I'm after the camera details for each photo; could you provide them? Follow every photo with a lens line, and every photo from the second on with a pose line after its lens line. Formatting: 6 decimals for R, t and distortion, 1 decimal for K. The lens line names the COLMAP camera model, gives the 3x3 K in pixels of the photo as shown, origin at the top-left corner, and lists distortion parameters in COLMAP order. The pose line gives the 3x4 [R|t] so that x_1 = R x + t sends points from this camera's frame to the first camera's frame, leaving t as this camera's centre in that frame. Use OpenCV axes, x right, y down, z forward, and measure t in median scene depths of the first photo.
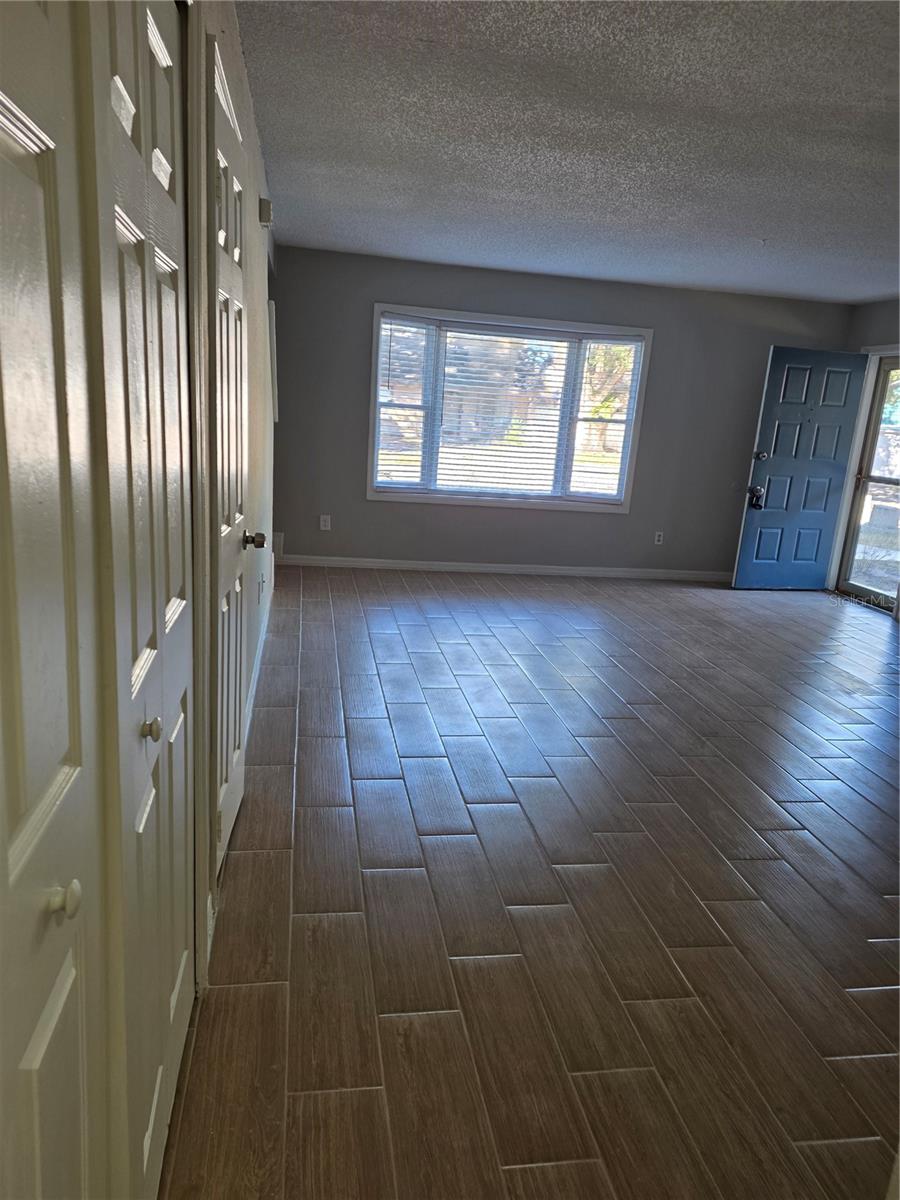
lens RADIAL K [[802.1, 0, 445.3], [0, 802.1, 603.0], [0, 0, 1]] dist [0.071039, -0.003230]
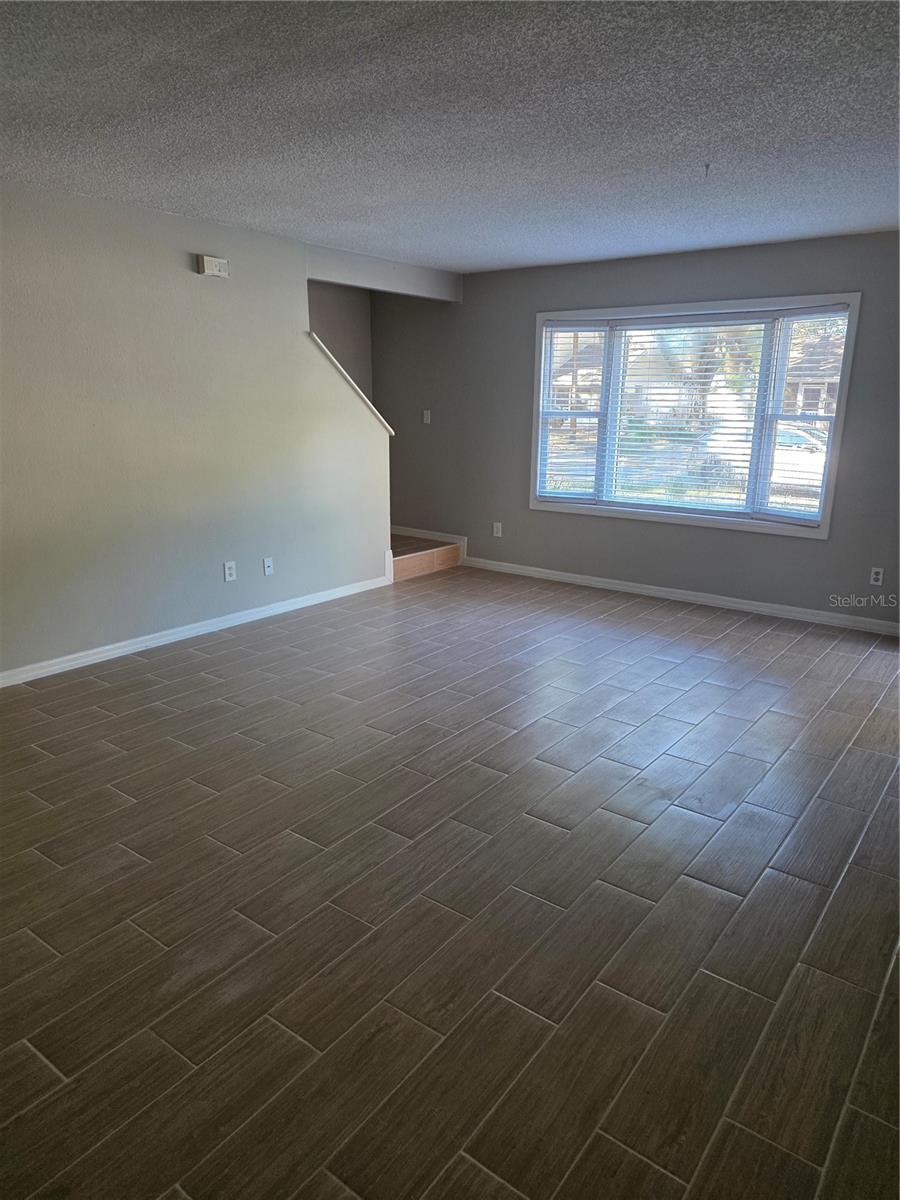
lens RADIAL K [[802.1, 0, 450.5], [0, 802.1, 604.6], [0, 0, 1]] dist [0.071039, -0.003230]
pose [[0.687158, 0.118538, -0.716772, 0.550509], [-0.136191, 0.990127, 0.033181, -0.028775], [0.713629, 0.074817, 0.696517, 0.230739]]
